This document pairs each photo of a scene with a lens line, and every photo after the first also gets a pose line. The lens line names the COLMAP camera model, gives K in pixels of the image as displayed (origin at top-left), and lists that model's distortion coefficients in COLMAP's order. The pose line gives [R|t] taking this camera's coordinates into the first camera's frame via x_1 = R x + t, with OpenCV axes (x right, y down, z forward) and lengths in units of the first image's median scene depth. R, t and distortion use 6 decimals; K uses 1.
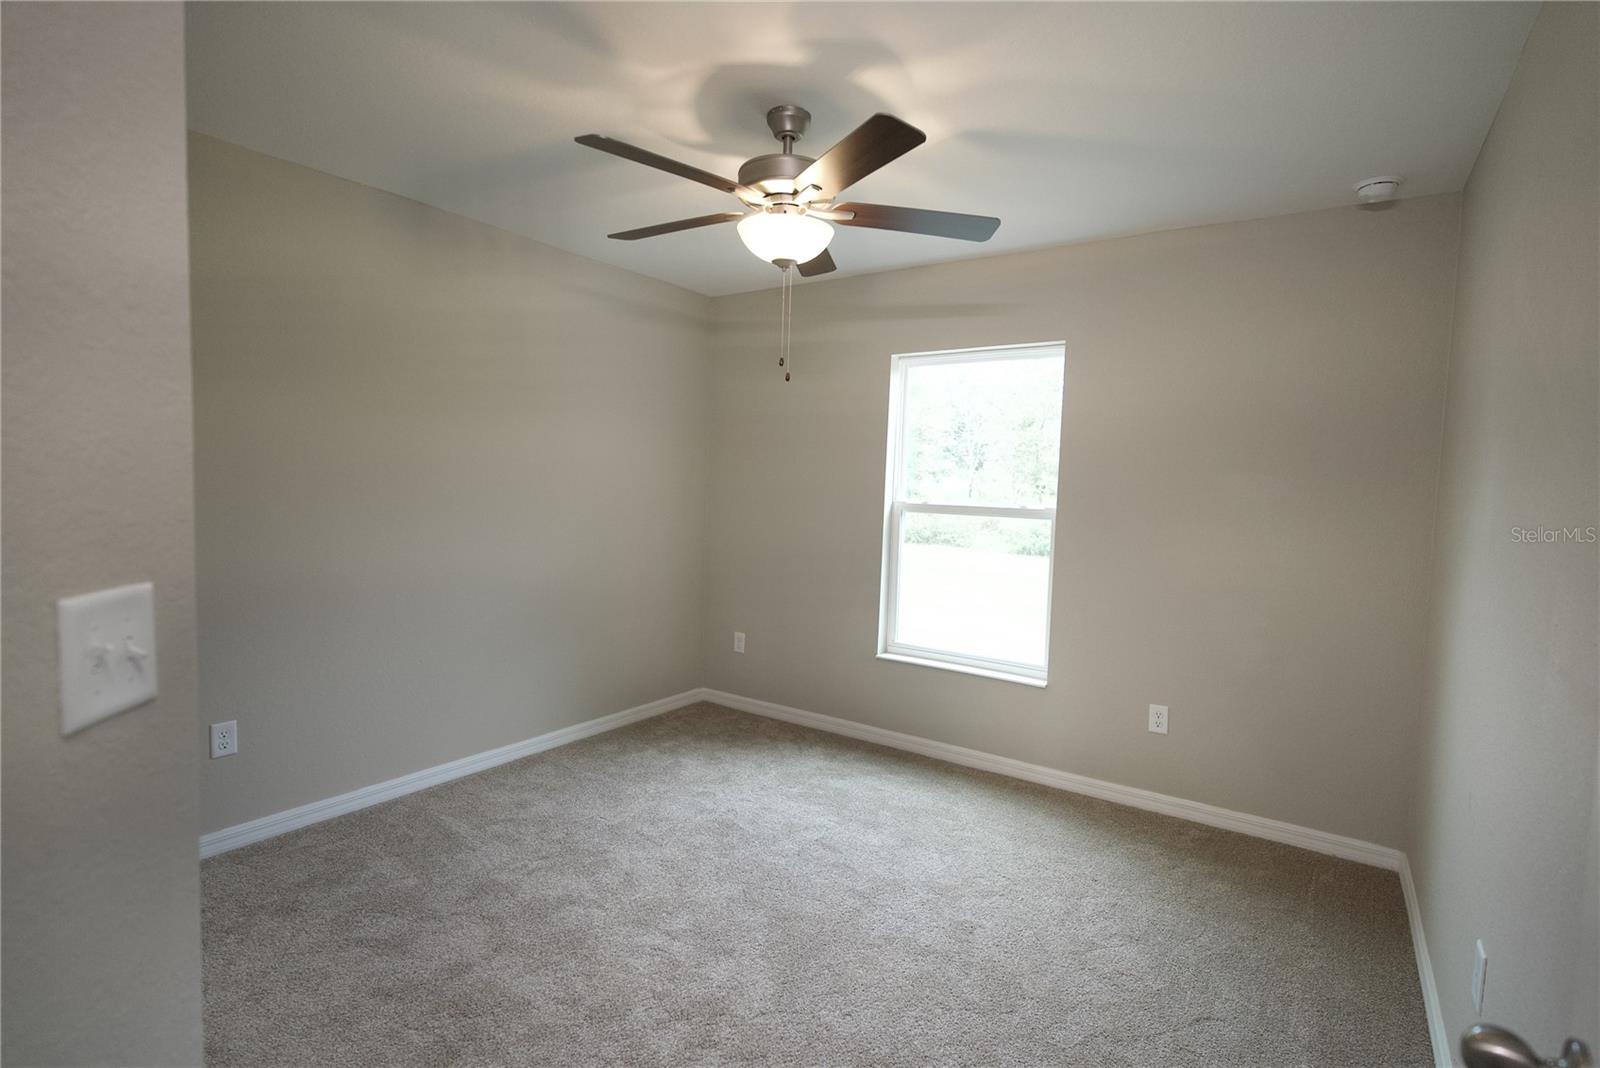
lens RADIAL K [[764.5, 0, 803.9], [0, 764.5, 532.6], [0, 0, 1]] dist [-0.012096, 0.001544]
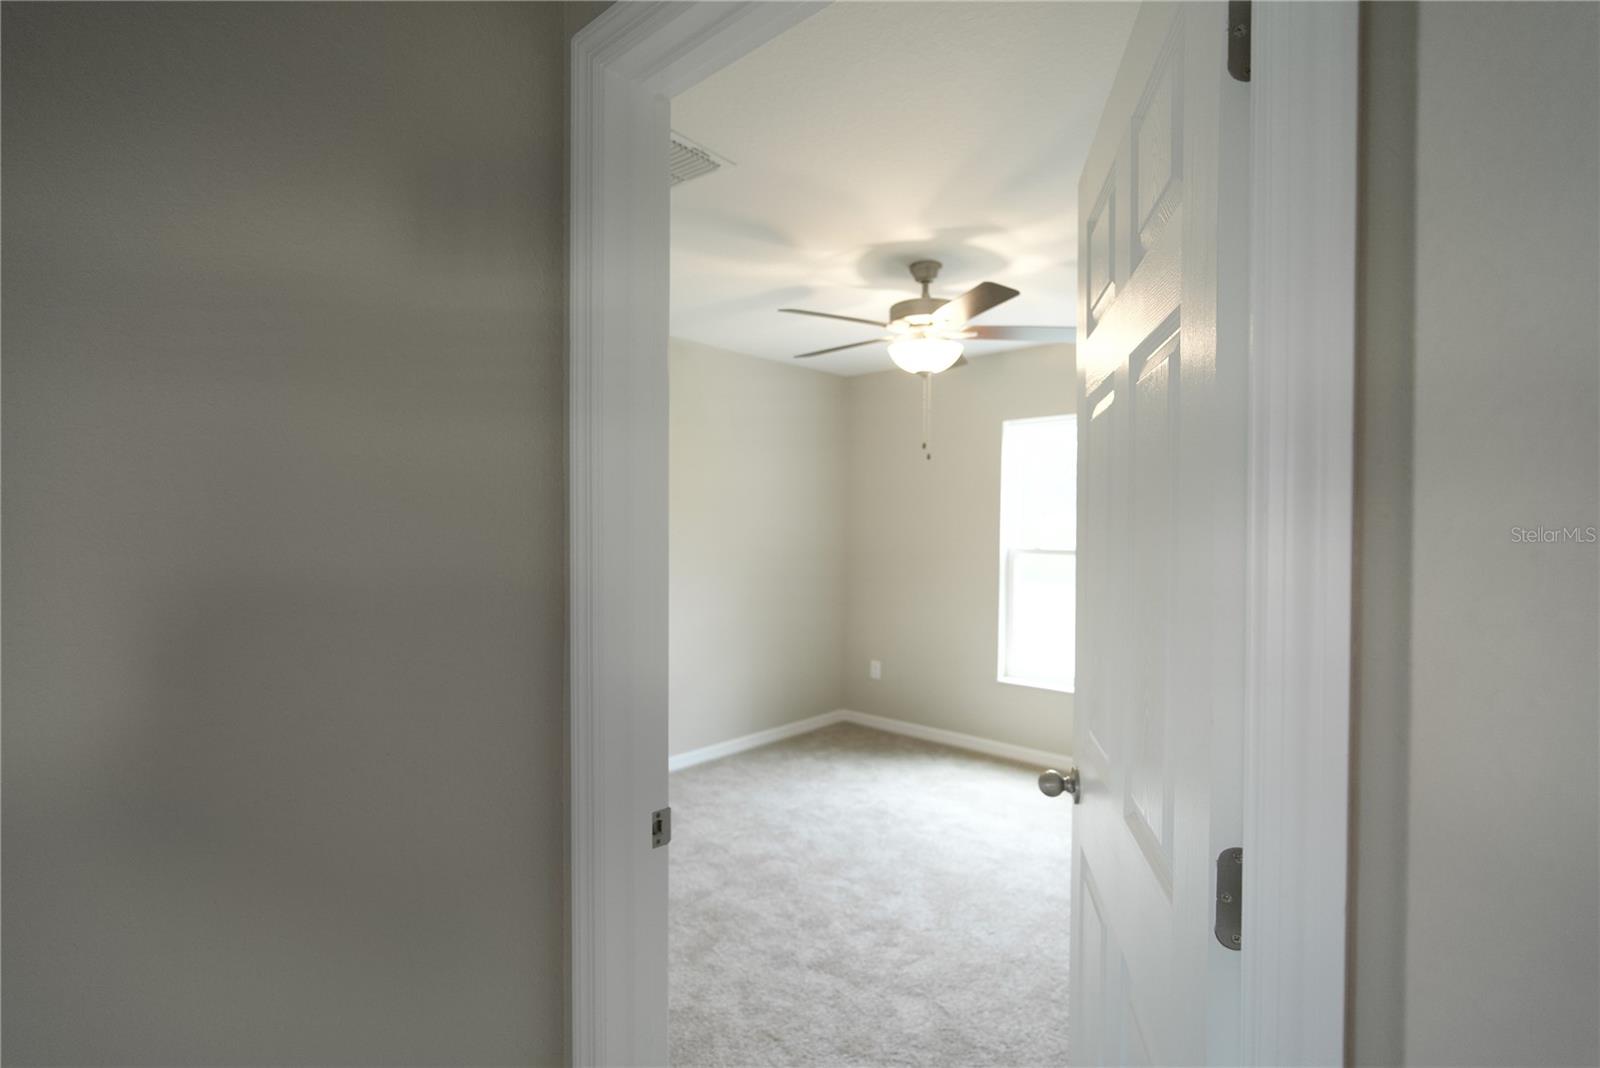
lens RADIAL K [[764.5, 0, 803.0], [0, 764.5, 533.5], [0, 0, 1]] dist [-0.012096, 0.001544]
pose [[0.990386, -0.023521, -0.136320, -0.058114], [0.016167, 0.998366, -0.054803, -0.001254], [0.137386, 0.052072, 0.989148, -0.327131]]
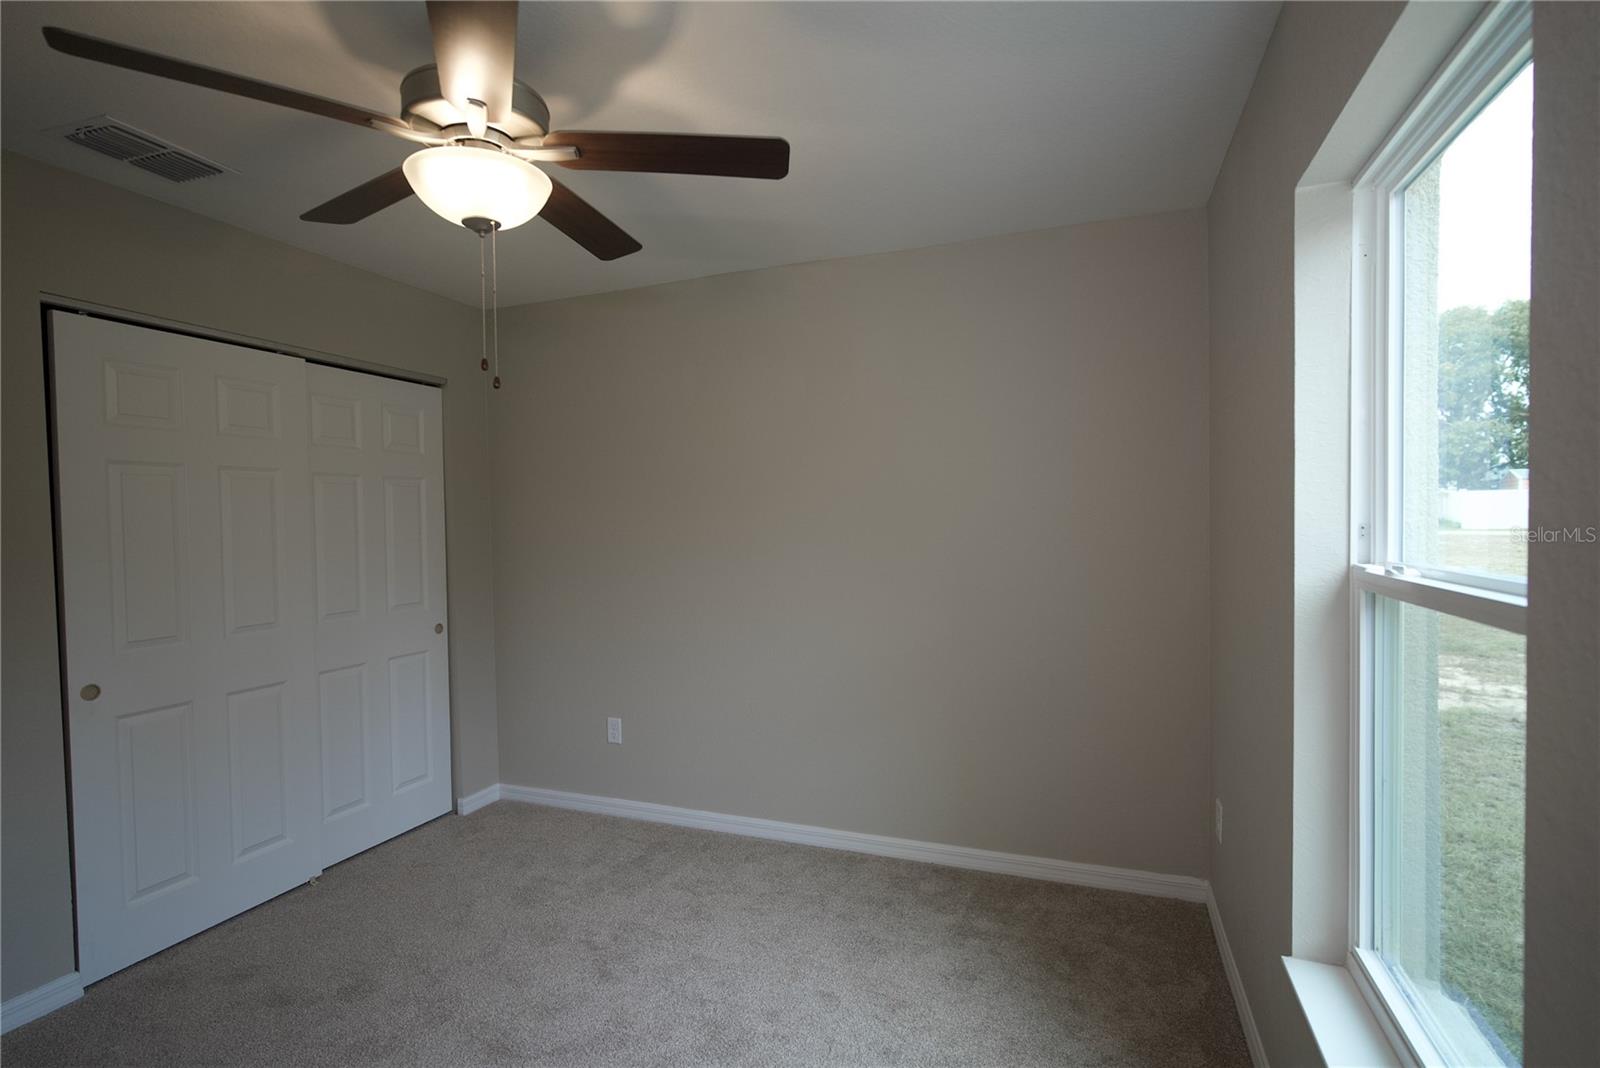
lens RADIAL K [[764.5, 0, 803.3], [0, 764.5, 531.4], [0, 0, 1]] dist [-0.012096, 0.001544]
pose [[0.246828, -0.012062, -0.968984, 0.694013], [-0.047365, 0.998577, -0.024496, -0.064816], [0.967901, 0.051942, 0.245905, 1.079921]]
